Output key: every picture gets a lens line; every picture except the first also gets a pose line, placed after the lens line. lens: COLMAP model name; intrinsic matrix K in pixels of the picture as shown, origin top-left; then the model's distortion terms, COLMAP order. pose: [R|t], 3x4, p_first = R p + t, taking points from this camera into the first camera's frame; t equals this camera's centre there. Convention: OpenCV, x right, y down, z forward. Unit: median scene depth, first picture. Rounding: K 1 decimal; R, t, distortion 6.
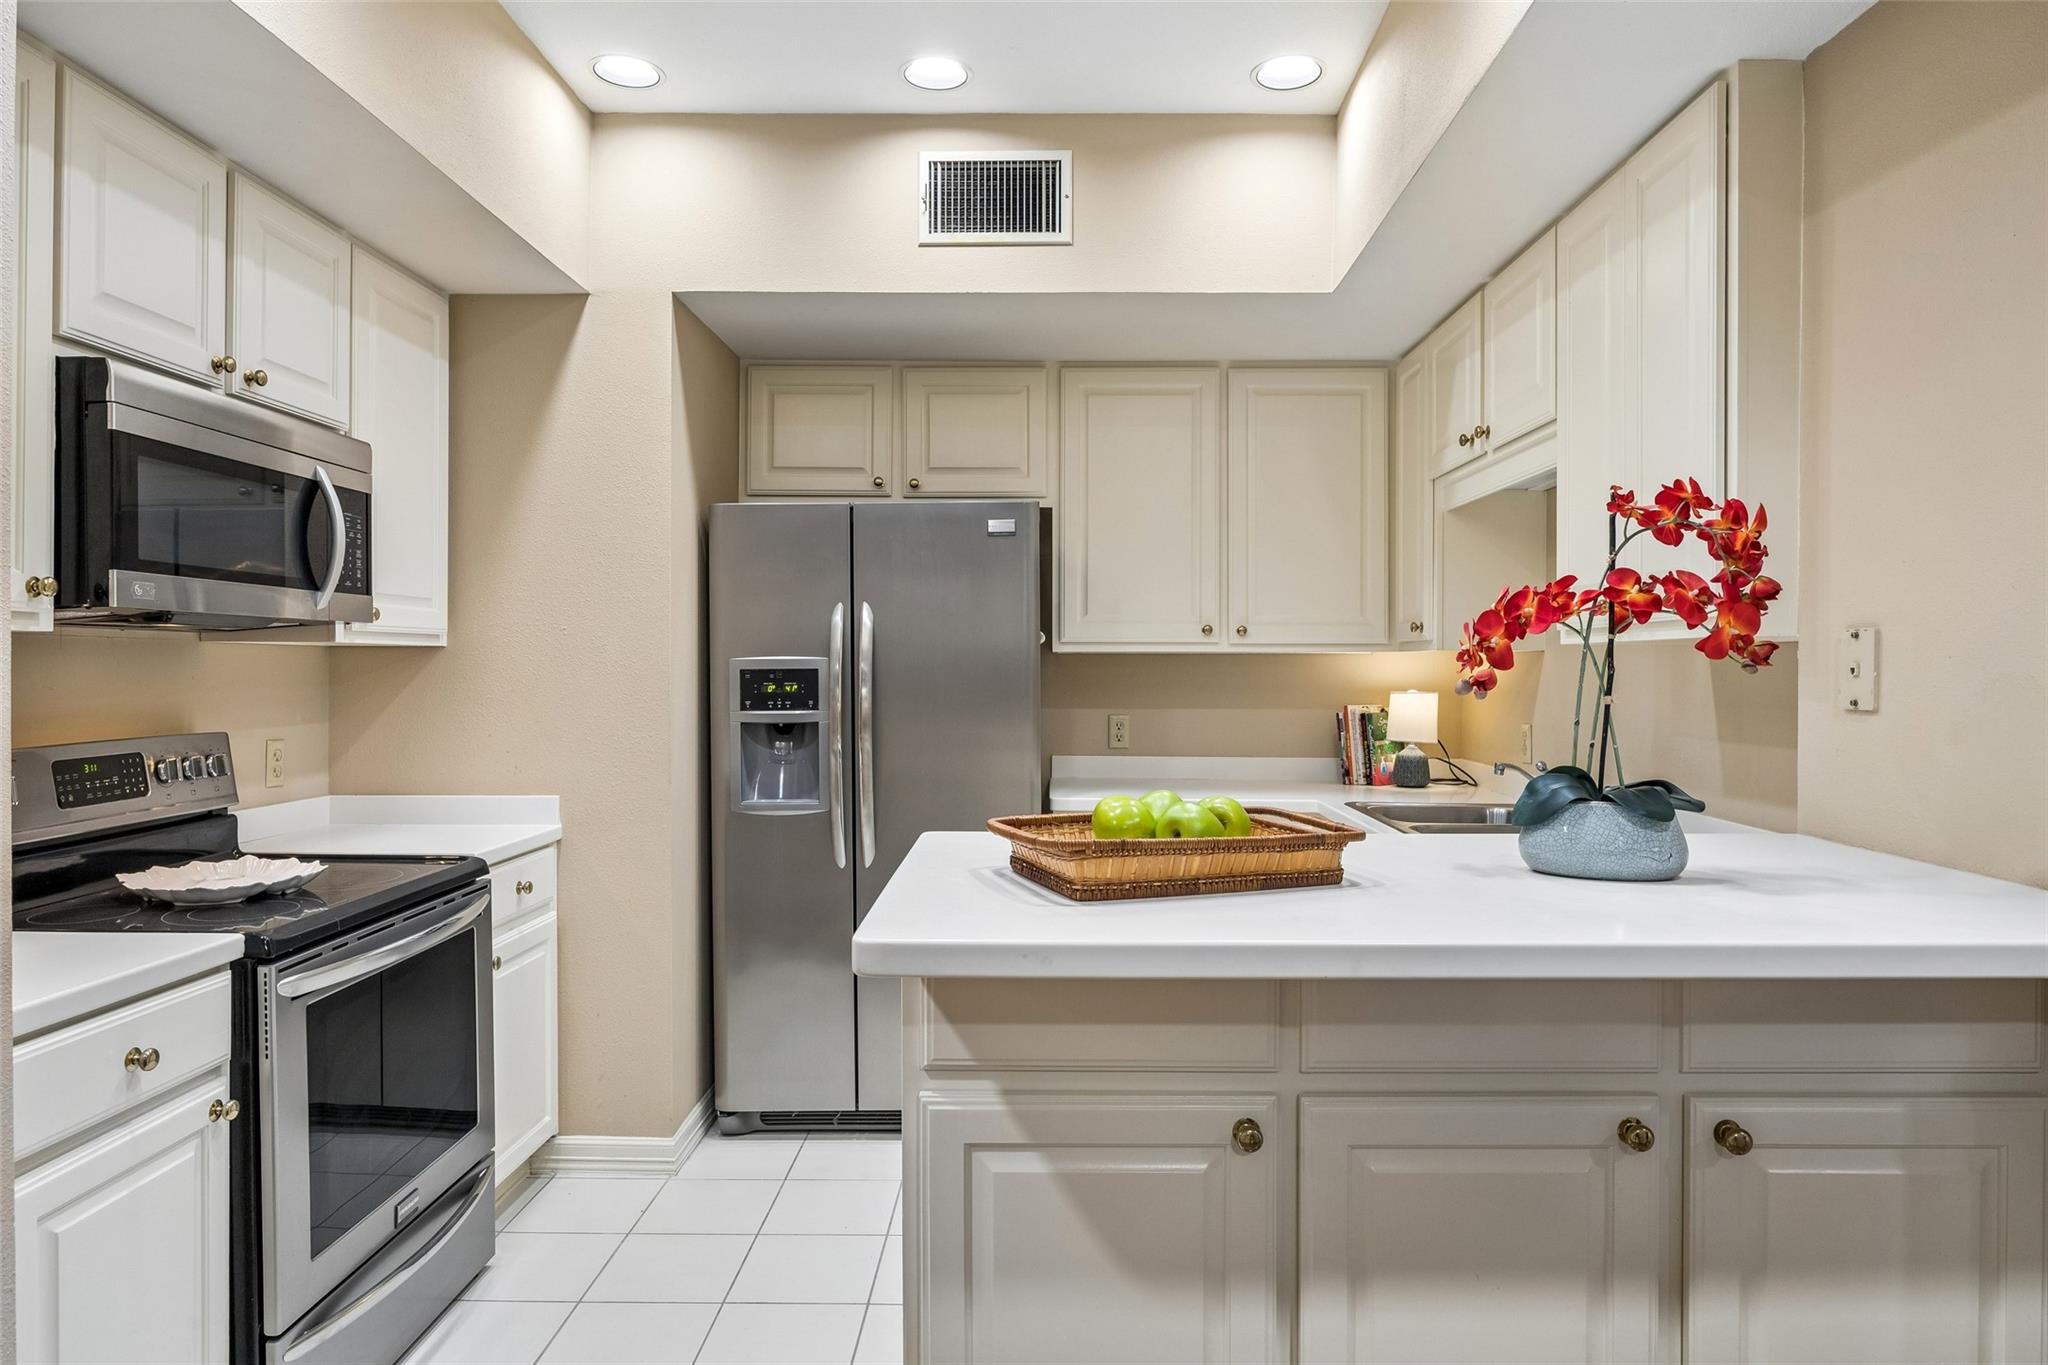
lens RADIAL K [[1301.5, 0, 1025.4], [0, 1301.5, 678.5], [0, 0, 1]] dist [0.000756, 0.000159]
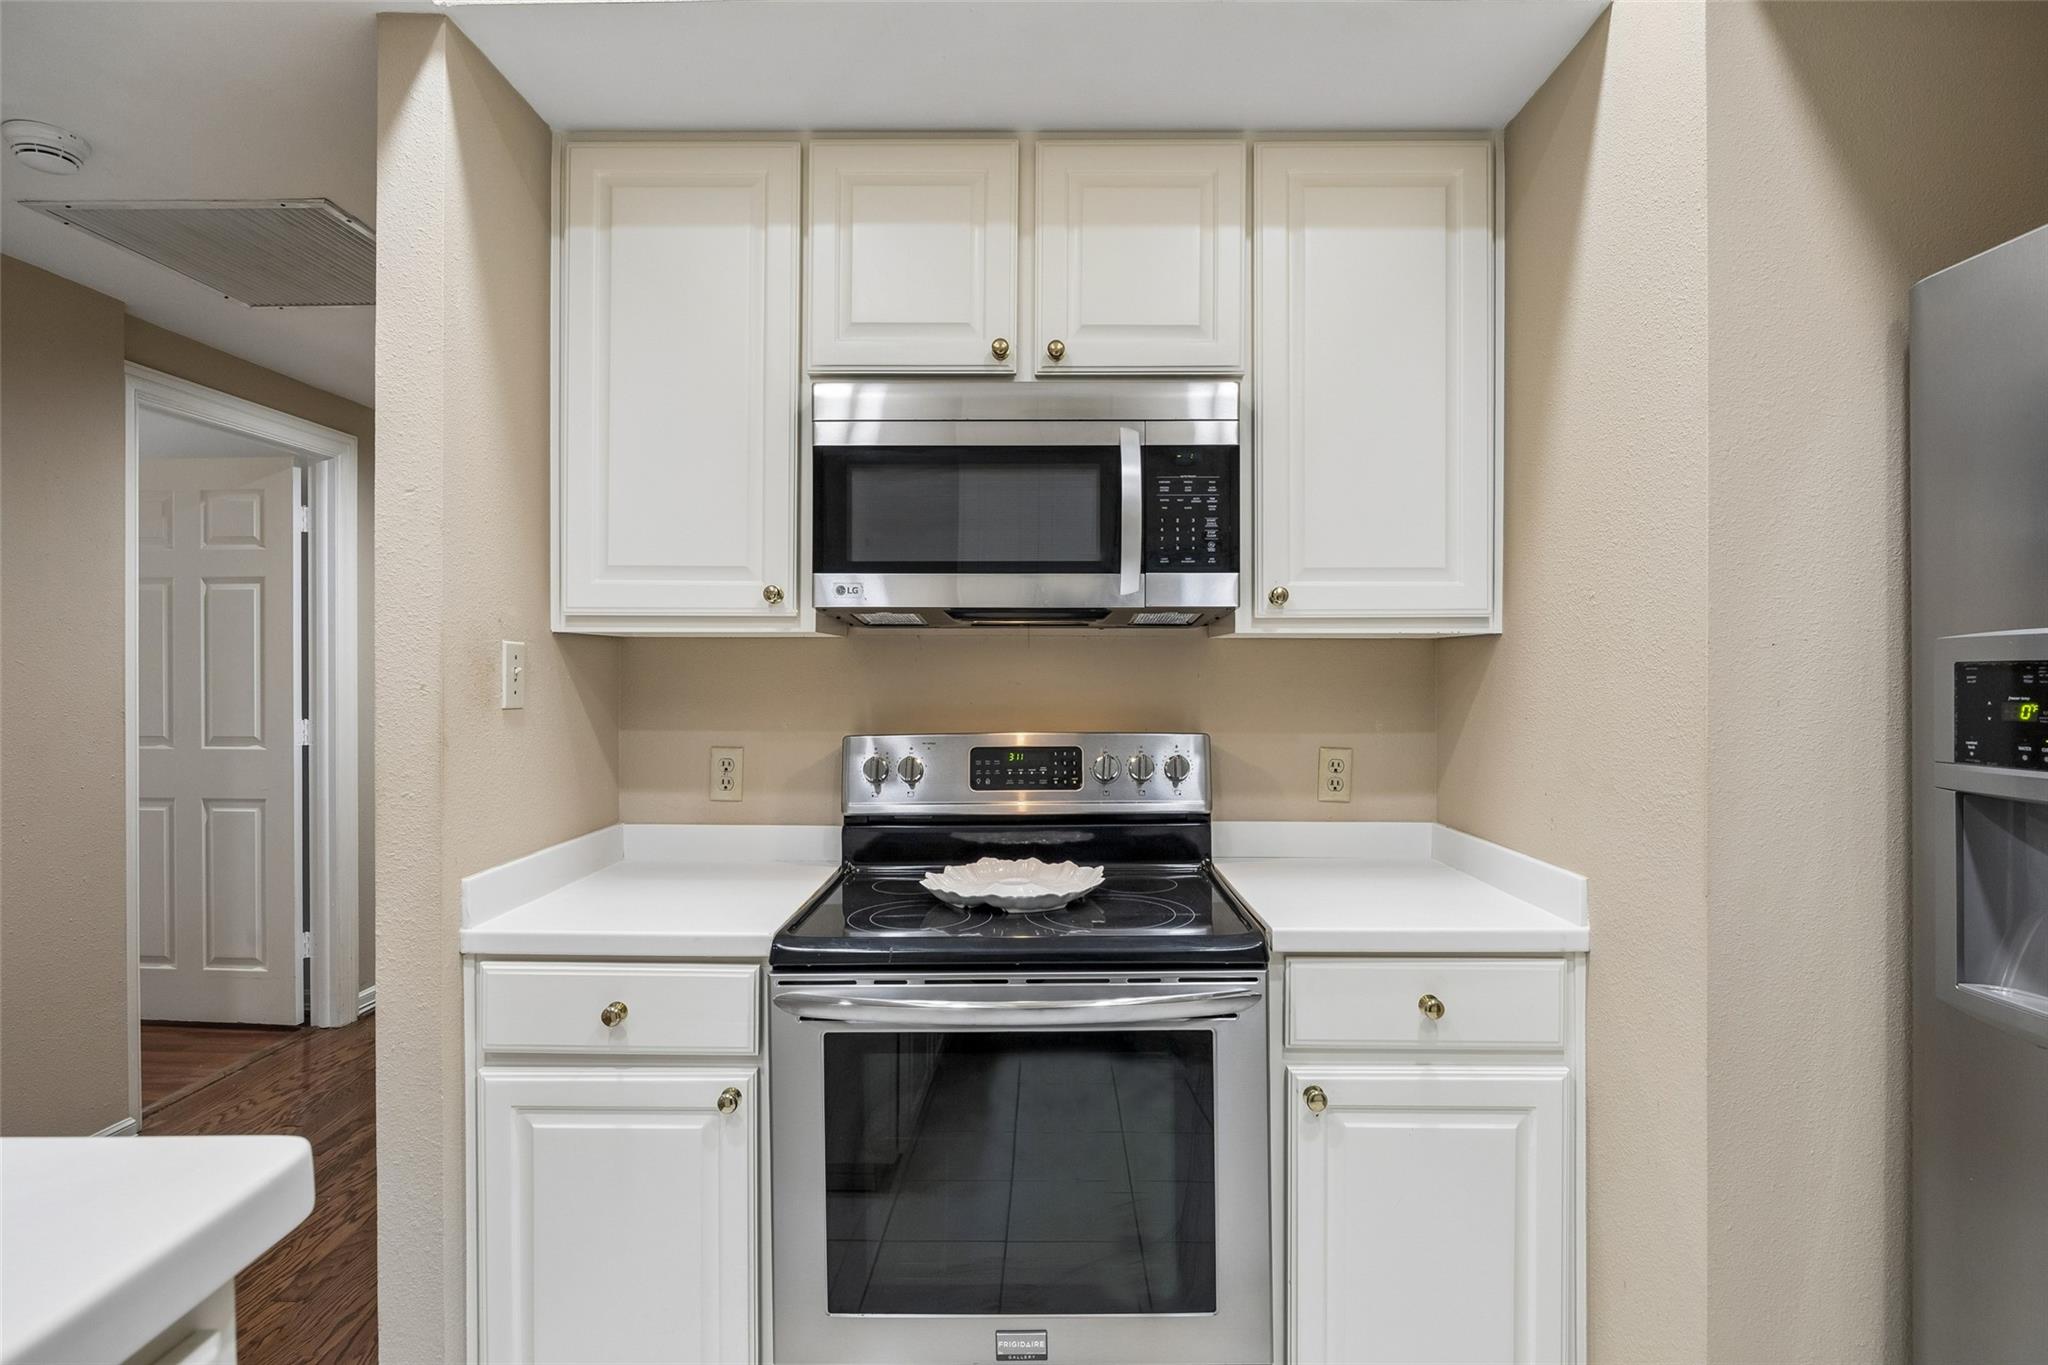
lens RADIAL K [[1032.0, 0, 1027.4], [0, 1032.0, 678.6], [0, 0, 1]] dist [-0.018484, 0.000329]
pose [[0.004722, 0.006050, -0.999971, 0.138922], [-0.008591, 0.999945, 0.006010, -0.001836], [0.999952, 0.008563, 0.004774, 0.953869]]
